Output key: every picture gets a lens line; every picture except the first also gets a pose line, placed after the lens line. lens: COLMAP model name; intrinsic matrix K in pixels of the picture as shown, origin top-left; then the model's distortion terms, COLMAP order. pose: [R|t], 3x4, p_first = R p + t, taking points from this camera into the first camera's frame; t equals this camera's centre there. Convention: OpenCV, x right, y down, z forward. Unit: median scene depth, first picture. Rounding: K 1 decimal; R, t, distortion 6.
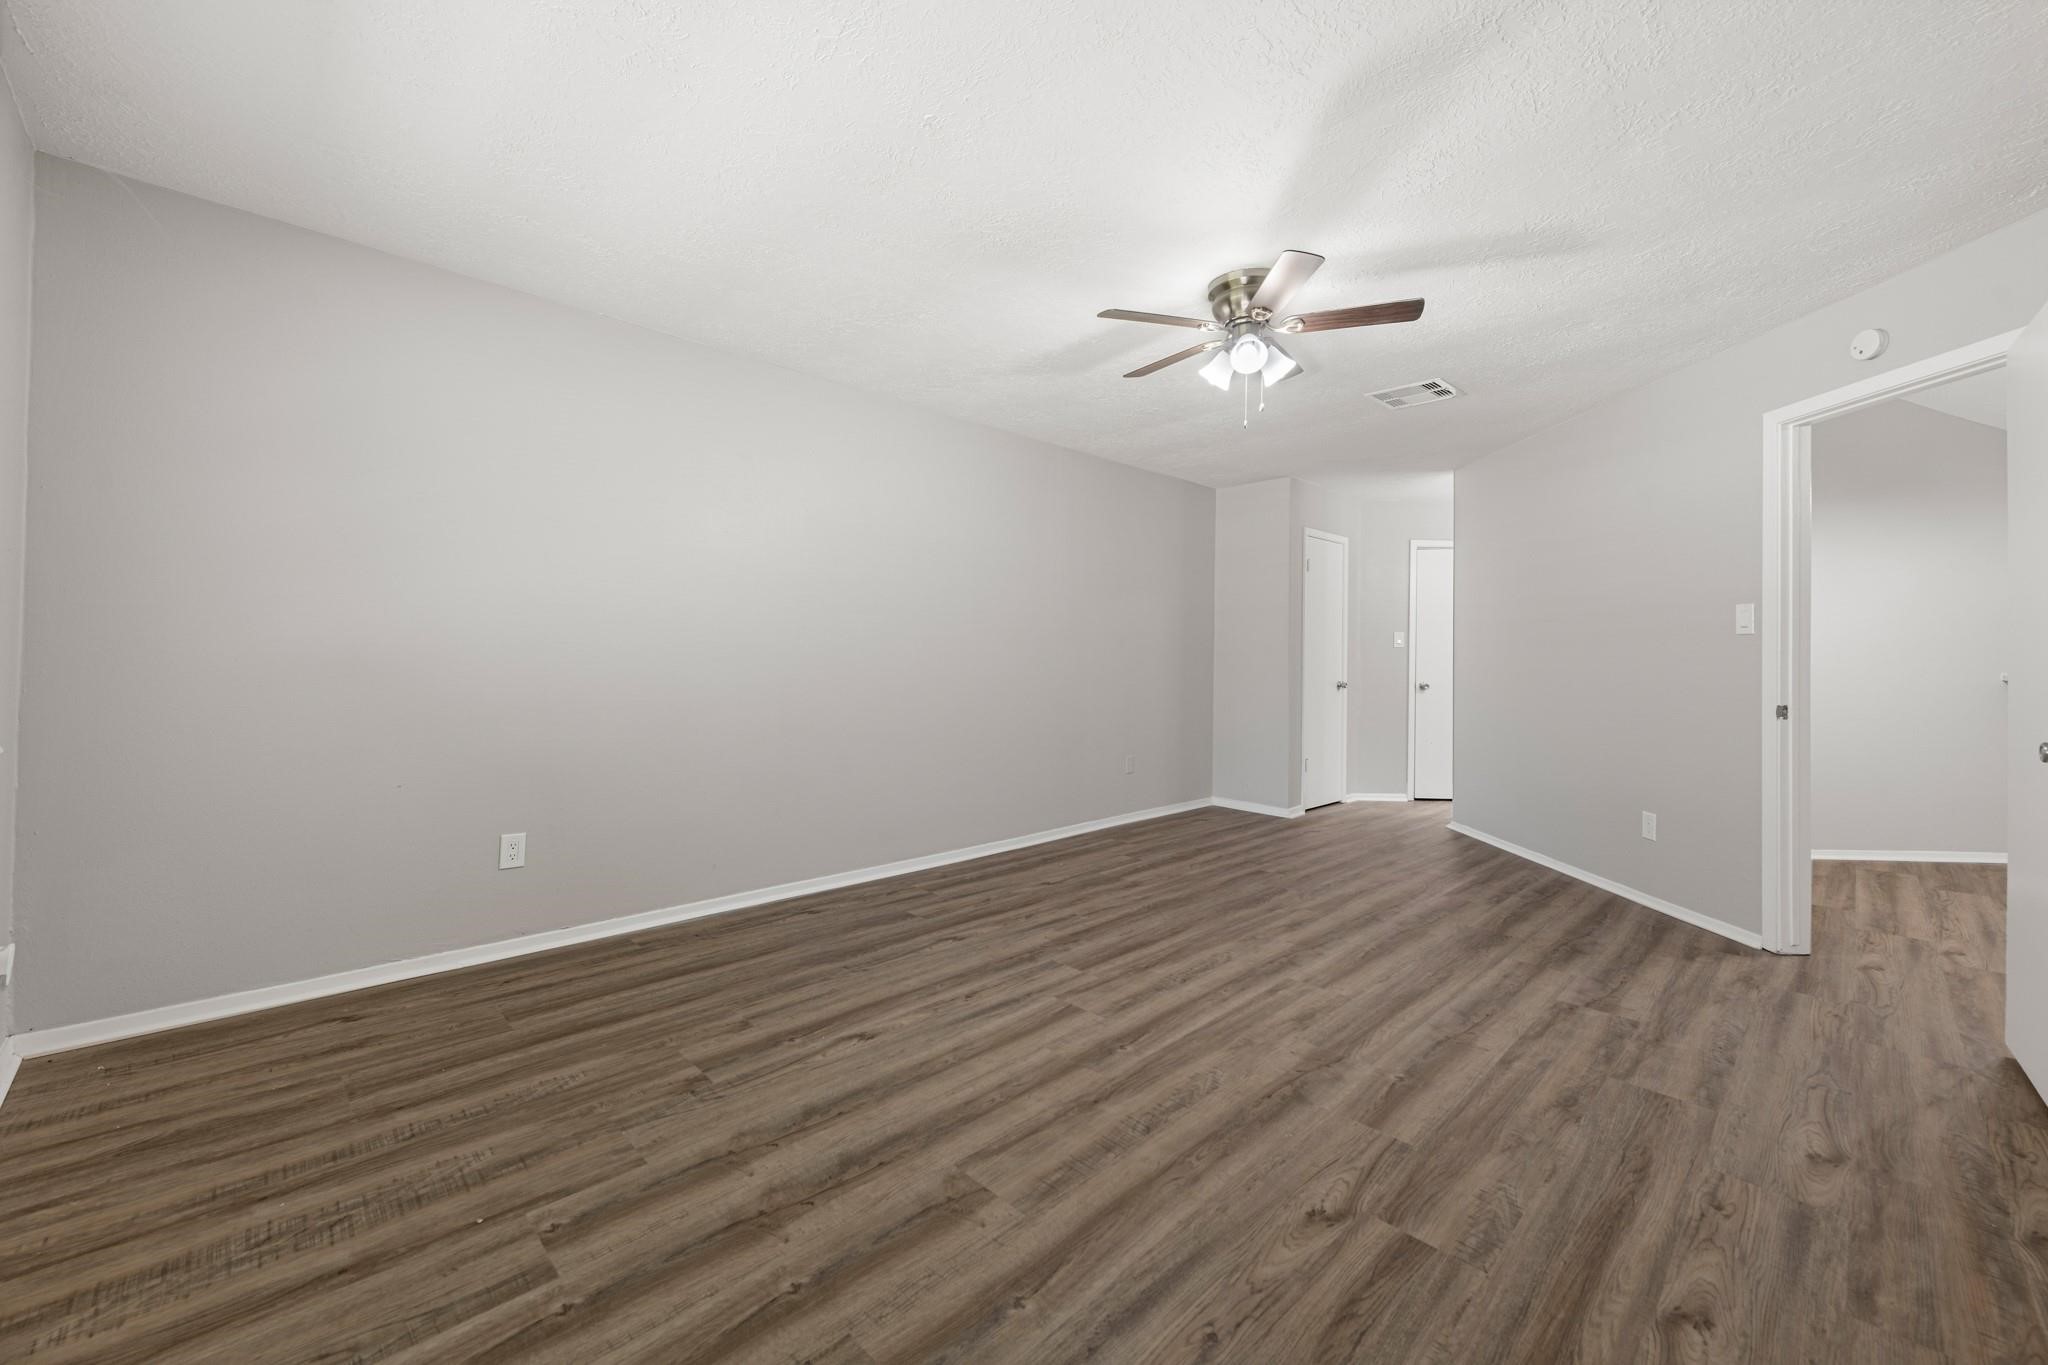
lens RADIAL K [[810.2, 0, 1031.5], [0, 810.2, 663.7], [0, 0, 1]] dist [0.010402, -0.003254]
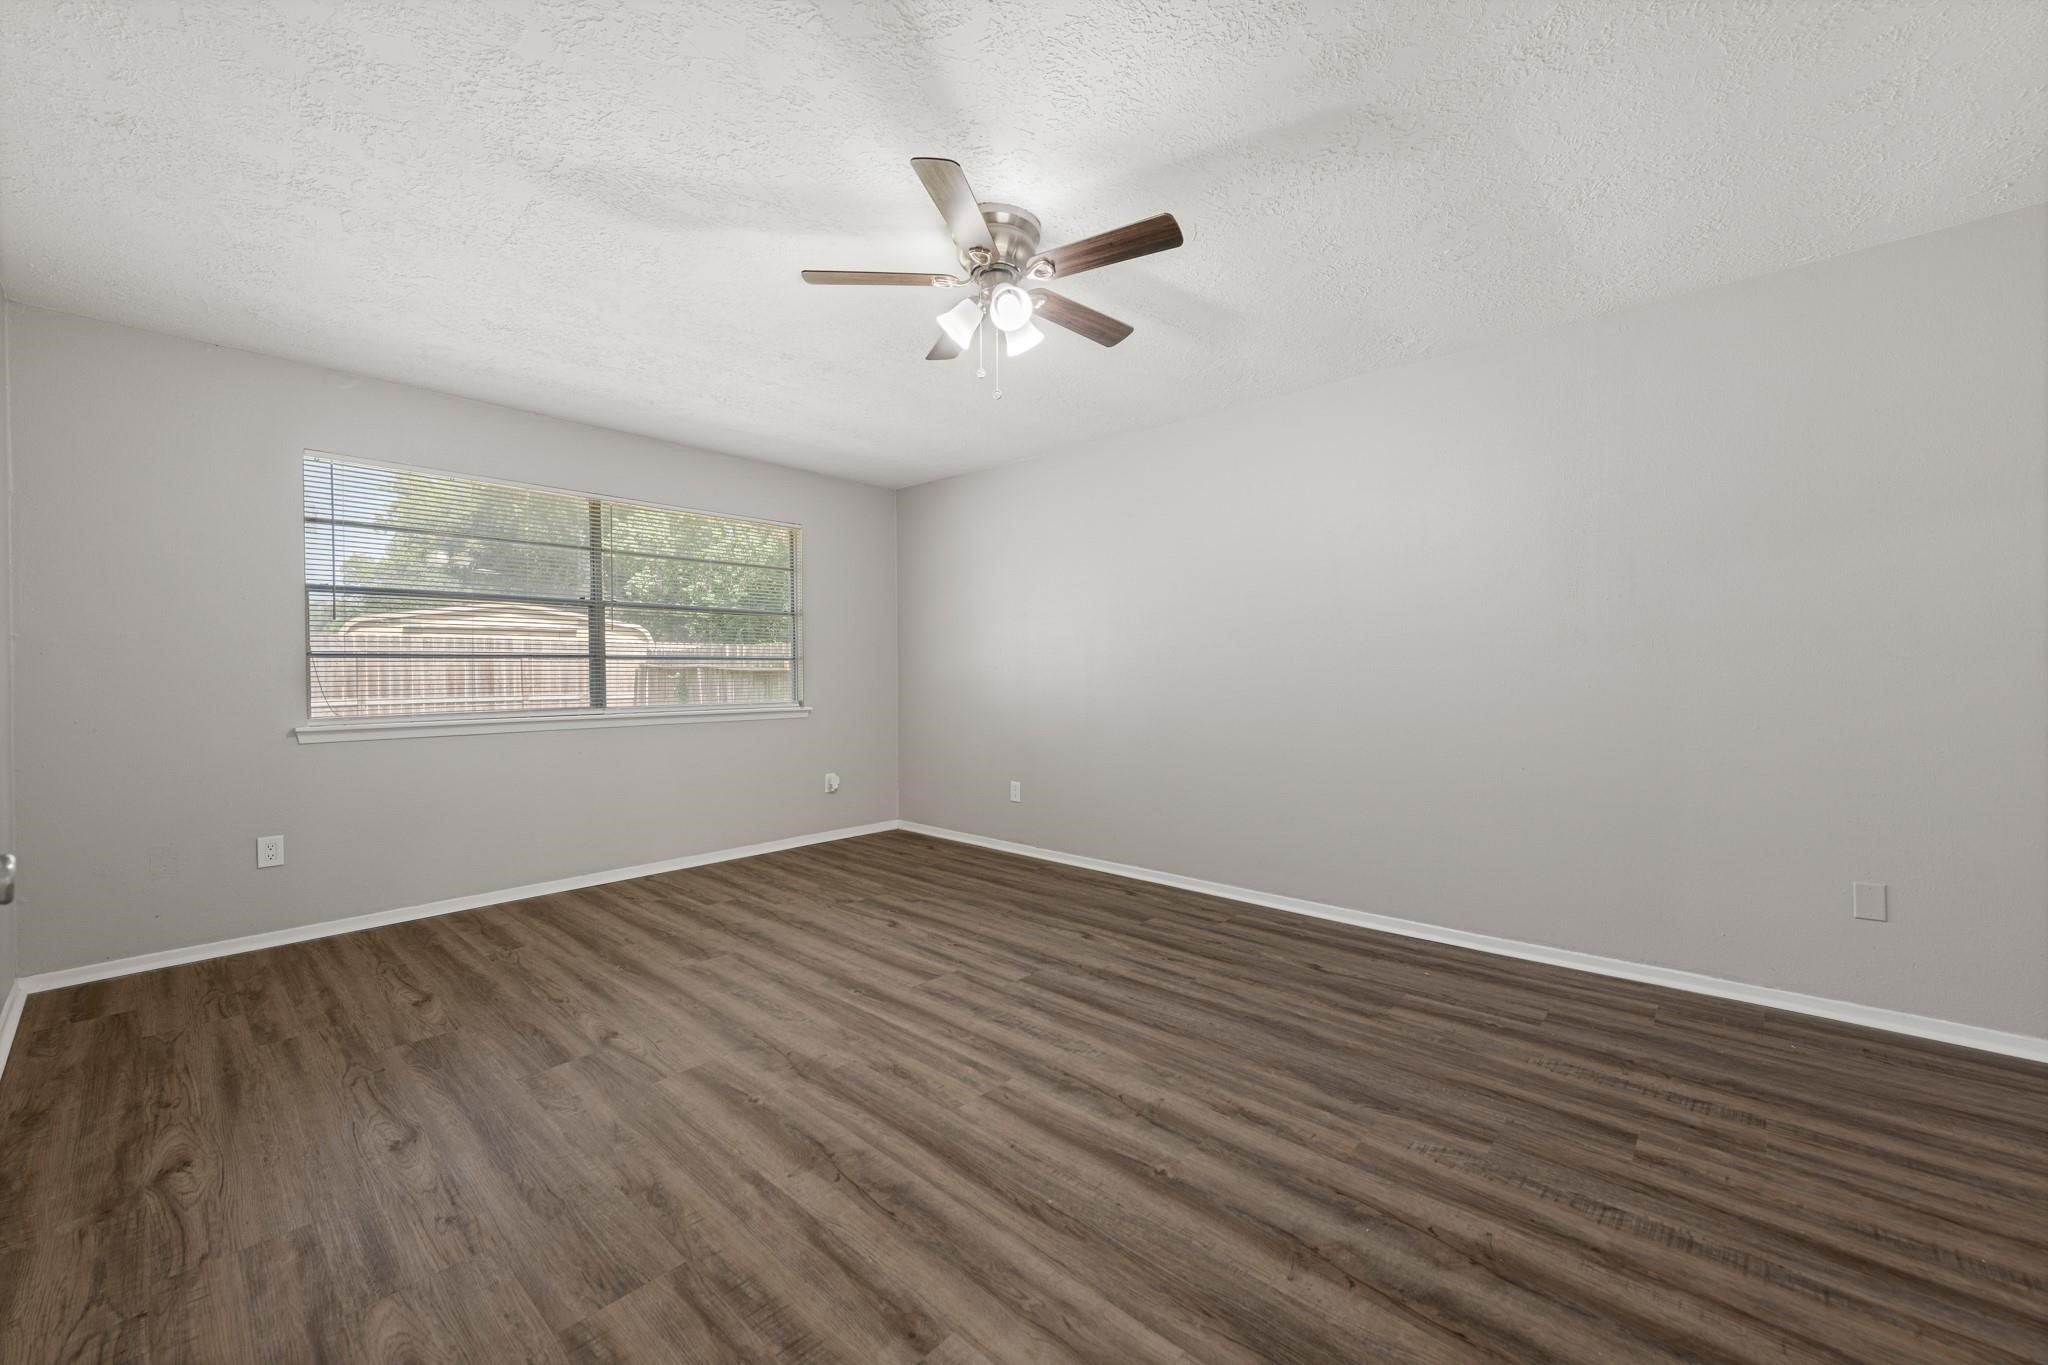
lens RADIAL K [[810.2, 0, 1023.9], [0, 810.2, 666.9], [0, 0, 1]] dist [0.010402, -0.003254]
pose [[0.051437, -0.022029, -0.998433, 1.280284], [-0.004982, 0.999739, -0.022315, 0.008326], [0.998664, 0.006122, 0.051314, 1.116506]]
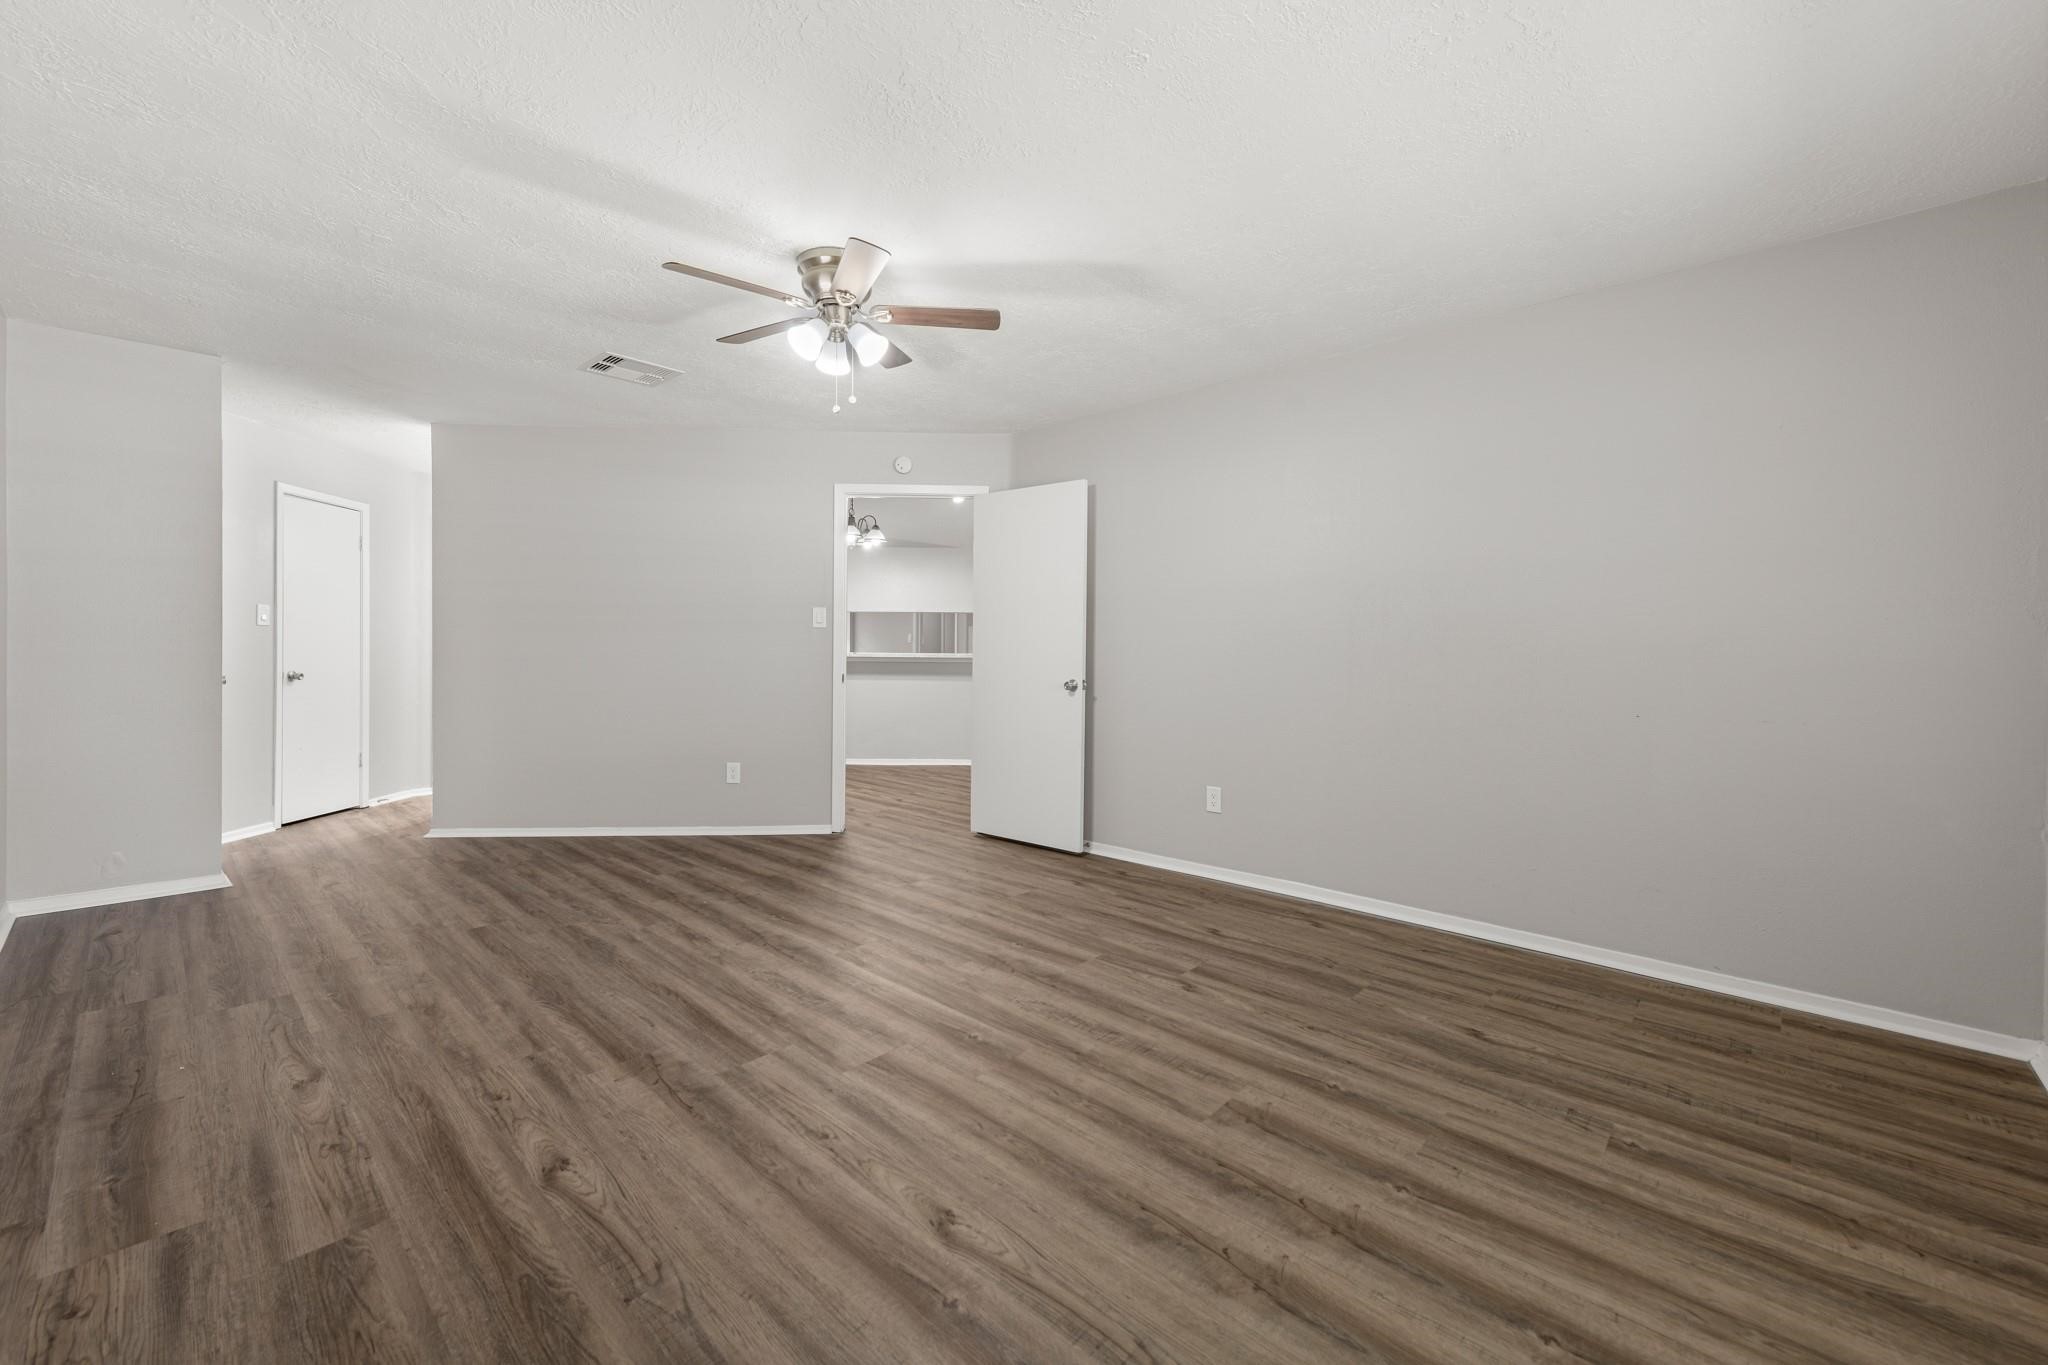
lens RADIAL K [[810.2, 0, 1015.6], [0, 810.2, 650.1], [0, 0, 1]] dist [0.010402, -0.003254]
pose [[-0.029742, -0.013488, 0.999467, -0.836061], [0.000709, 0.999908, 0.013515, -0.019005], [-0.999557, 0.001111, -0.029729, 0.920977]]
